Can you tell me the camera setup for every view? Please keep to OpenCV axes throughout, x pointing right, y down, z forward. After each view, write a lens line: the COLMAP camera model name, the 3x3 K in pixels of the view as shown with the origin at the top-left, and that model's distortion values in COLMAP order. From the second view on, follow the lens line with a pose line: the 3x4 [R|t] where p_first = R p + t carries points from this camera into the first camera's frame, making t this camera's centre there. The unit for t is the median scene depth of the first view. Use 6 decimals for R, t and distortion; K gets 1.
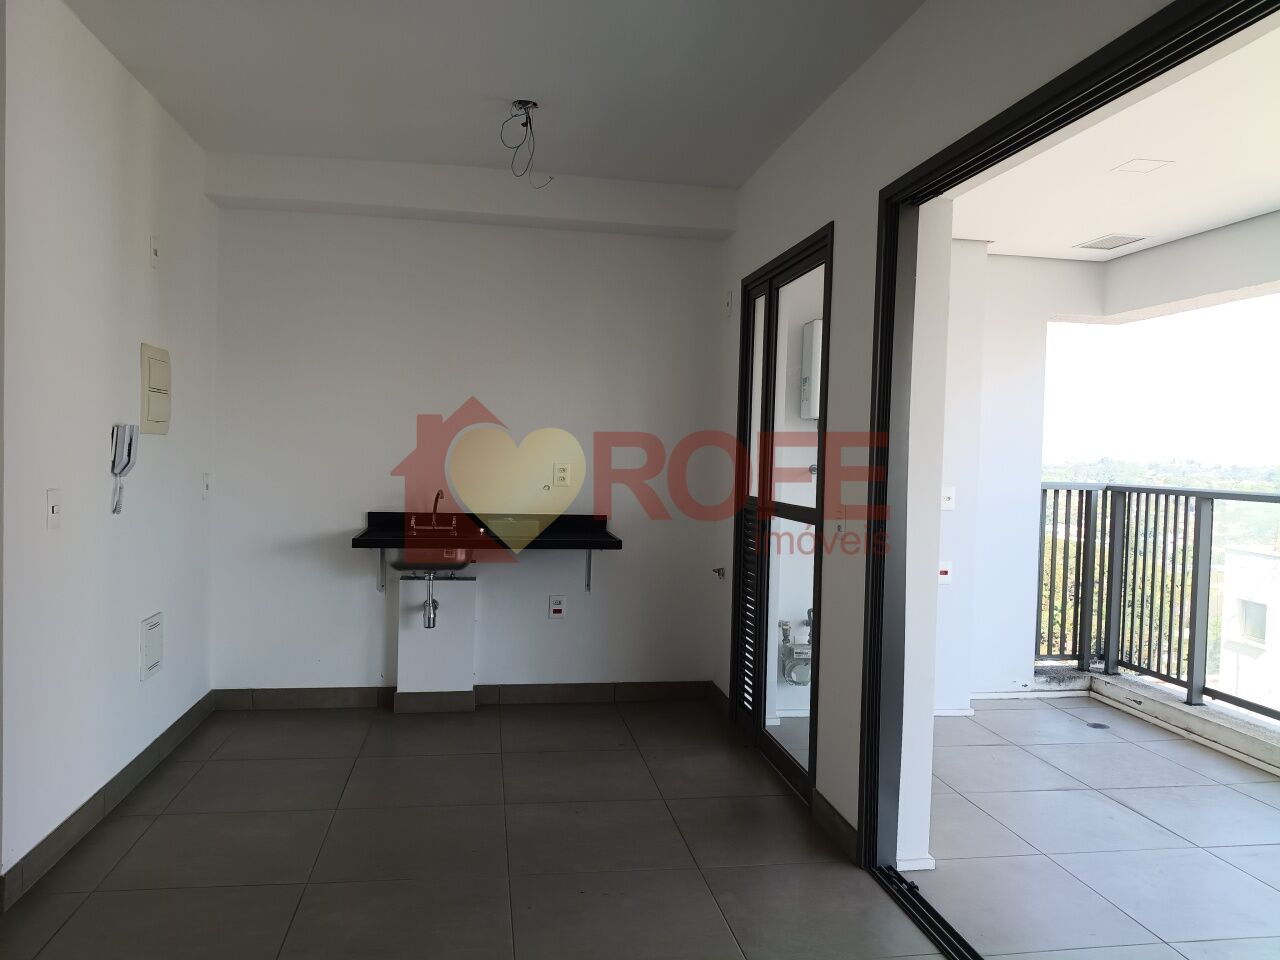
lens RADIAL K [[959.2, 0, 640.0], [0, 959.2, 480.0], [0, 0, 1]] dist [0.029218, -0.110398]
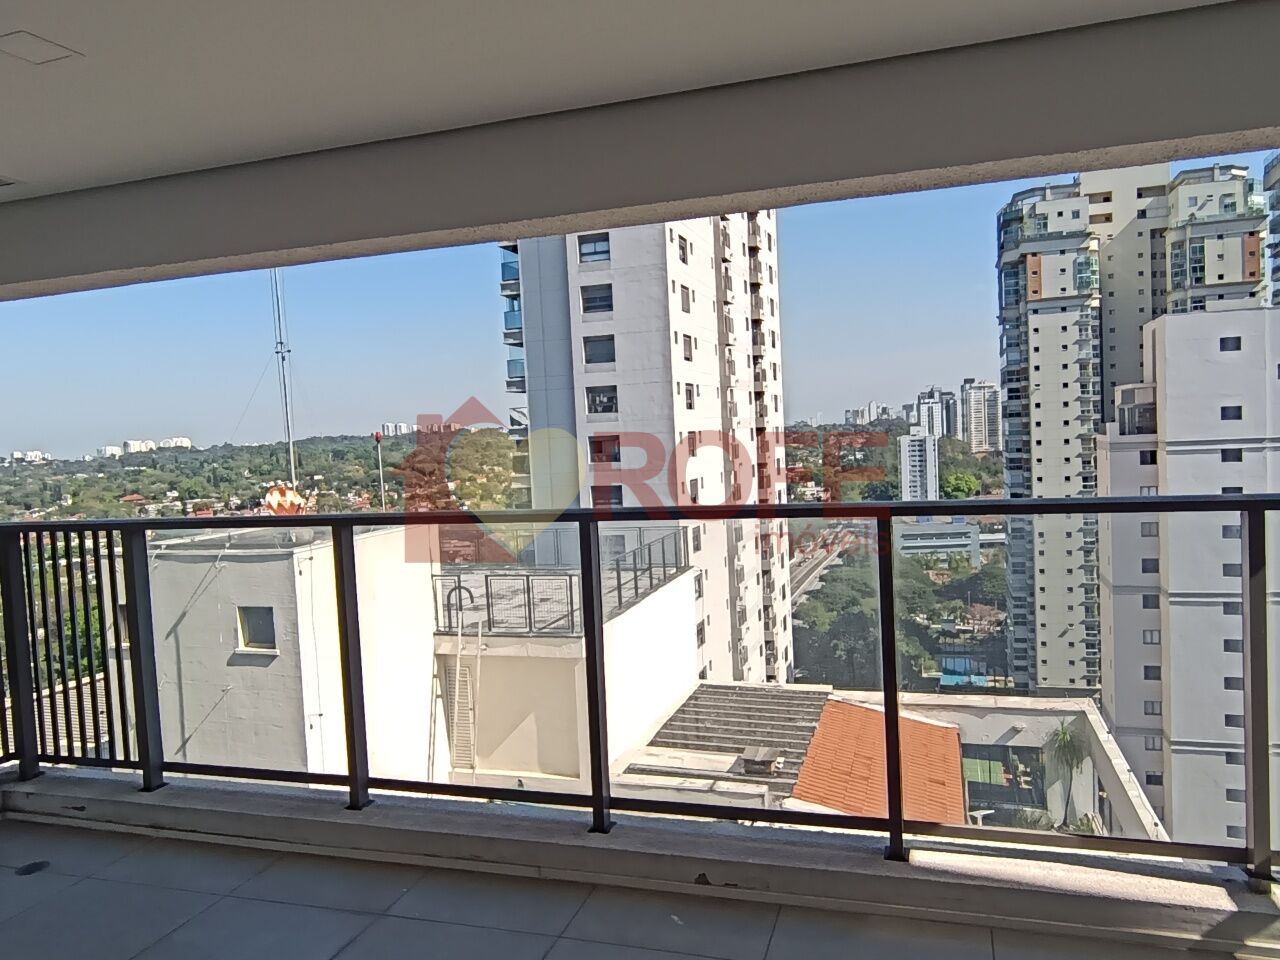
lens RADIAL K [[948.7, 0, 642.8], [0, 948.7, 486.0], [0, 0, 1]] dist [0.001284, -0.007818]
pose [[0.444926, -0.099403, 0.890034, 0.080897], [0.087928, 0.993868, 0.067045, -0.032709], [-0.891241, 0.048429, 0.450938, 0.262722]]
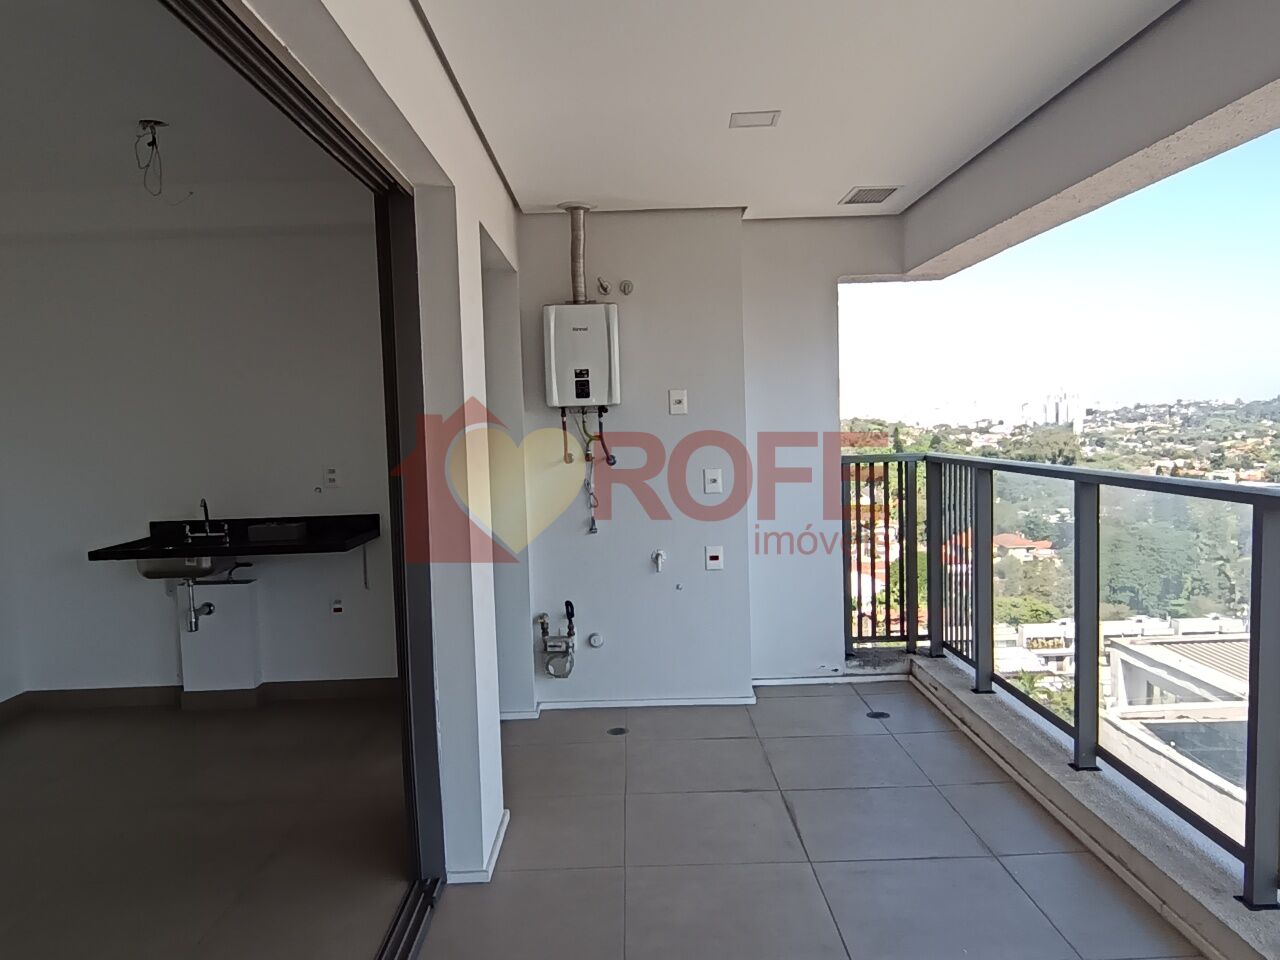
lens RADIAL K [[948.7, 0, 642.8], [0, 948.7, 486.0], [0, 0, 1]] dist [0.001284, -0.007818]
pose [[0.987834, -0.048264, -0.147830, 0.397445], [0.053976, 0.997933, 0.034870, -0.012803], [0.145842, -0.042425, 0.988398, 0.054505]]
